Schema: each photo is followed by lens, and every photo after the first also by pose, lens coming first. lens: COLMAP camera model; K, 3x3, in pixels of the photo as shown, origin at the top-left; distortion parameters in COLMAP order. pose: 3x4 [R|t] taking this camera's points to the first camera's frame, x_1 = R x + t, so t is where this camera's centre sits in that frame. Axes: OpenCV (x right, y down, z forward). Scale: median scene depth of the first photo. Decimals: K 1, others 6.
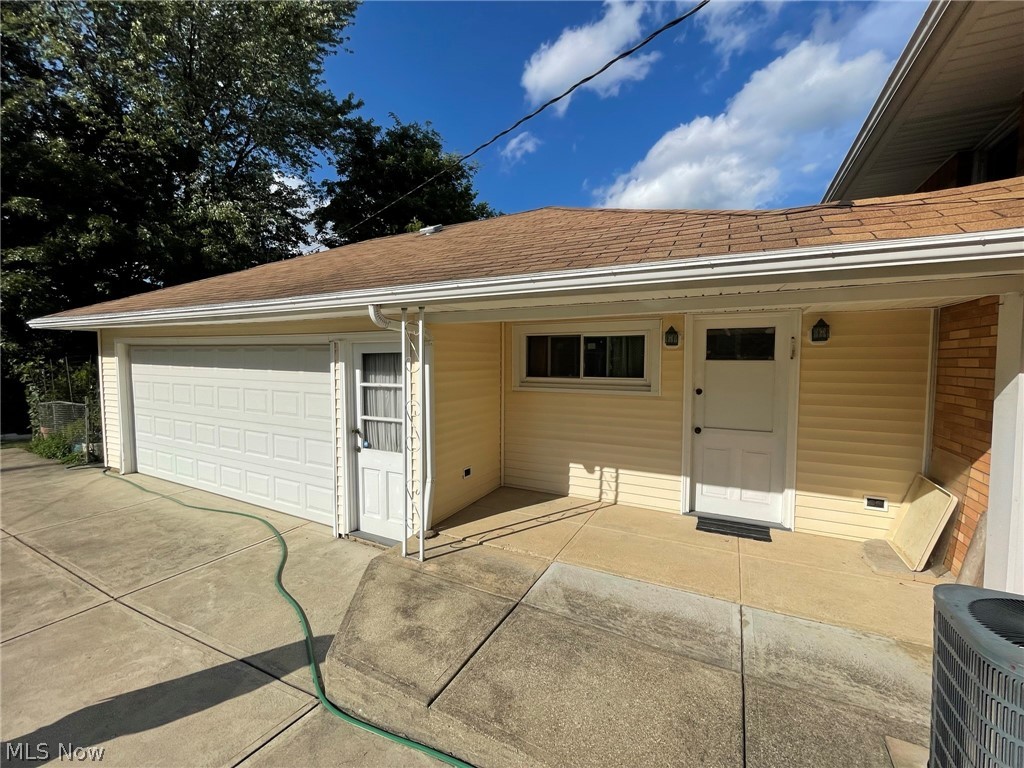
lens RADIAL K [[419.7, 0, 510.9], [0, 419.7, 381.6], [0, 0, 1]] dist [-0.002843, -0.000218]
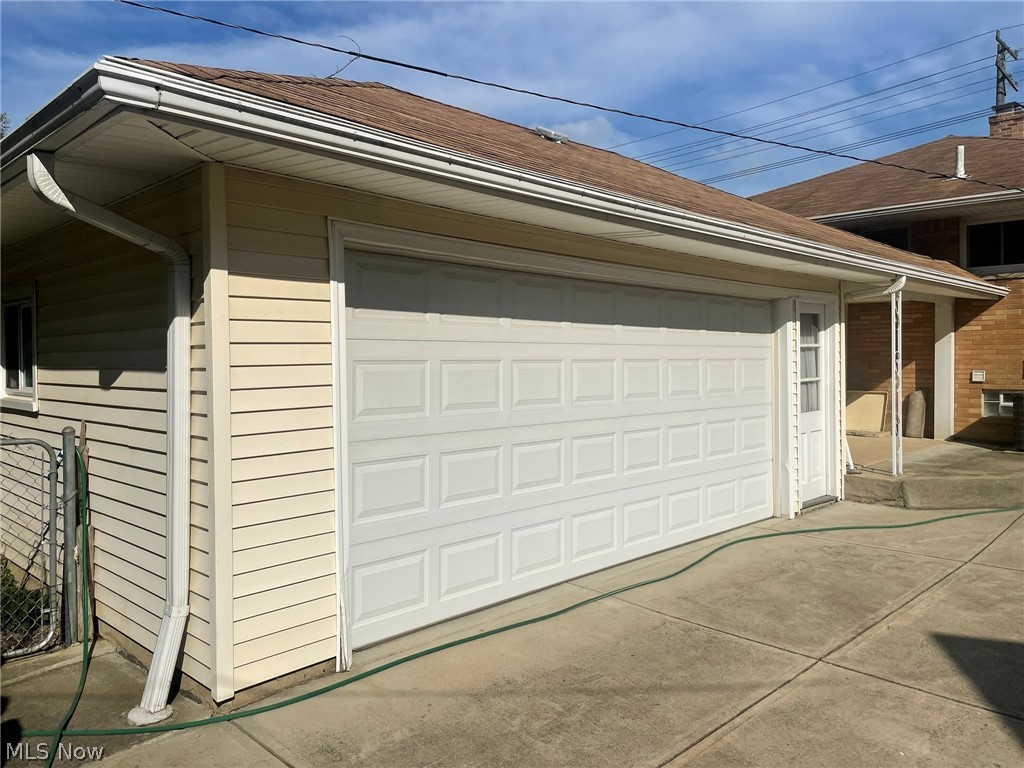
lens RADIAL K [[855.1, 0, 512.0], [0, 855.1, 384.0], [0, 0, 1]] dist [0.008489, 0.002650]
pose [[0.249184, -0.090772, 0.964193, -2.153962], [-0.027359, 0.994541, 0.100700, -0.076461], [-0.968070, -0.051473, 0.245340, 1.049358]]
